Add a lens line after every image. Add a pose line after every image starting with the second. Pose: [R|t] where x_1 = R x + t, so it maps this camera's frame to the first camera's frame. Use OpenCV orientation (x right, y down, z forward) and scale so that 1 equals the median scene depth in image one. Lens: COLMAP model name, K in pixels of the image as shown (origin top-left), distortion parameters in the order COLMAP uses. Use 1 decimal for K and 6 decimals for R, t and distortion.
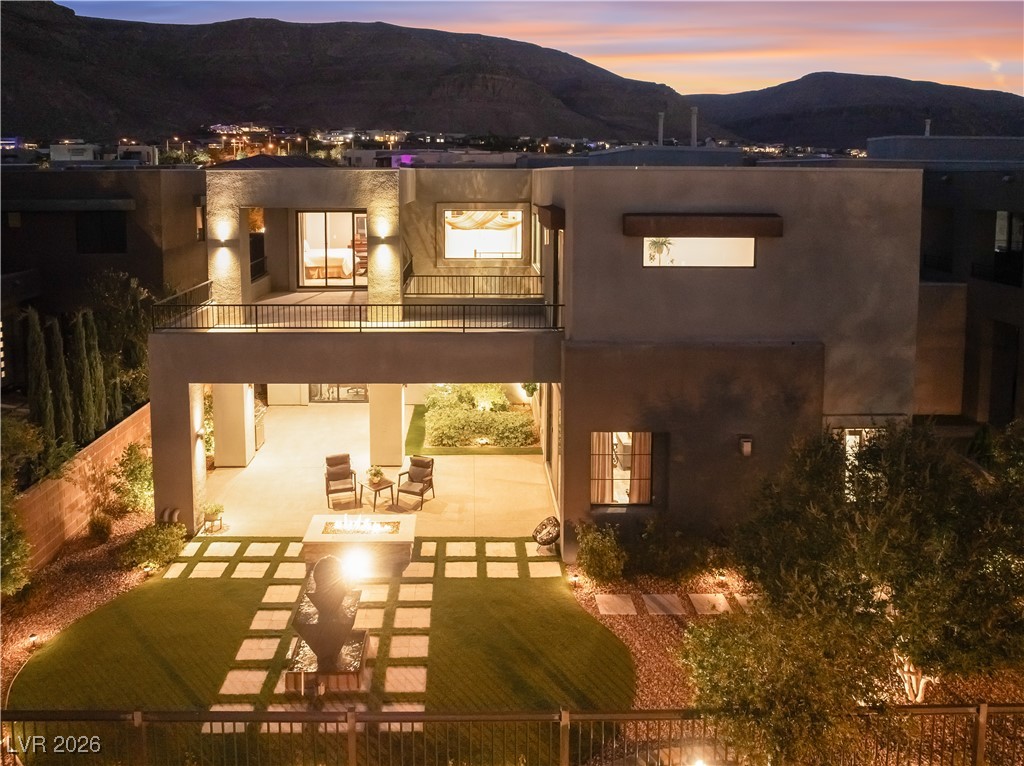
lens RADIAL K [[764.0, 0, 476.6], [0, 764.0, 227.8], [0, 0, 1]] dist [-0.019931, 0.000440]
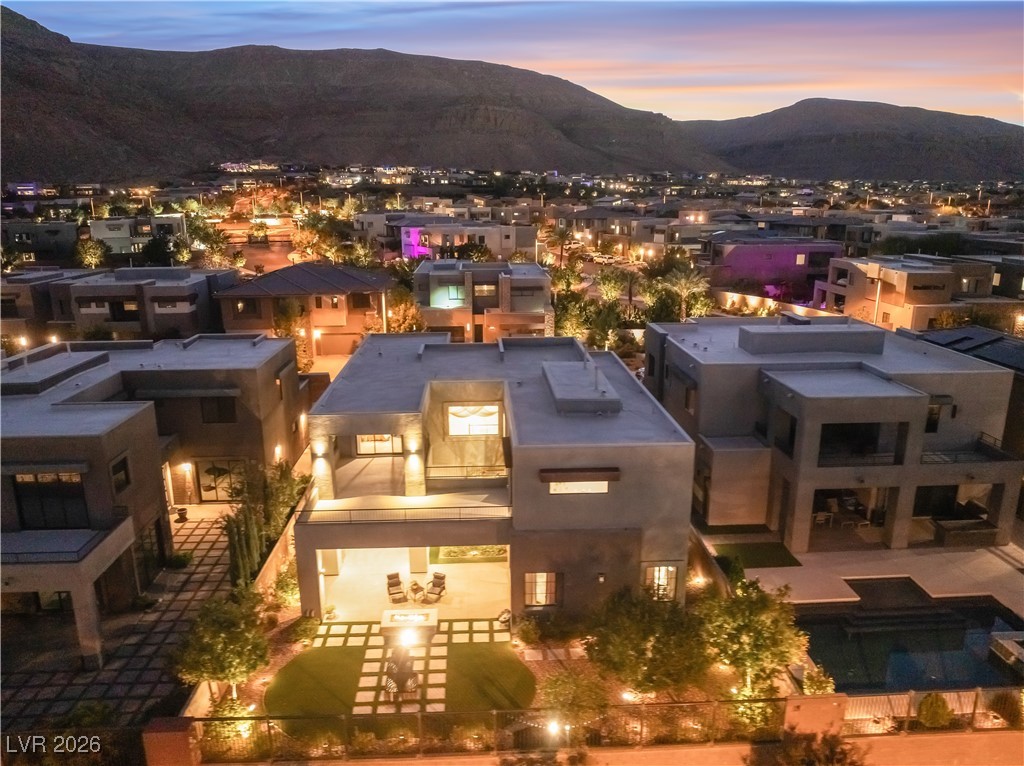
lens RADIAL K [[717.7, 0, 512.0], [0, 717.7, 383.0], [0, 0, 1]] dist [-0.030662, -0.005835]
pose [[0.999070, -0.013703, 0.040887, 0.046514], [0.006236, 0.984112, 0.177439, -0.541378], [-0.042669, -0.177019, 0.983282, -0.736843]]
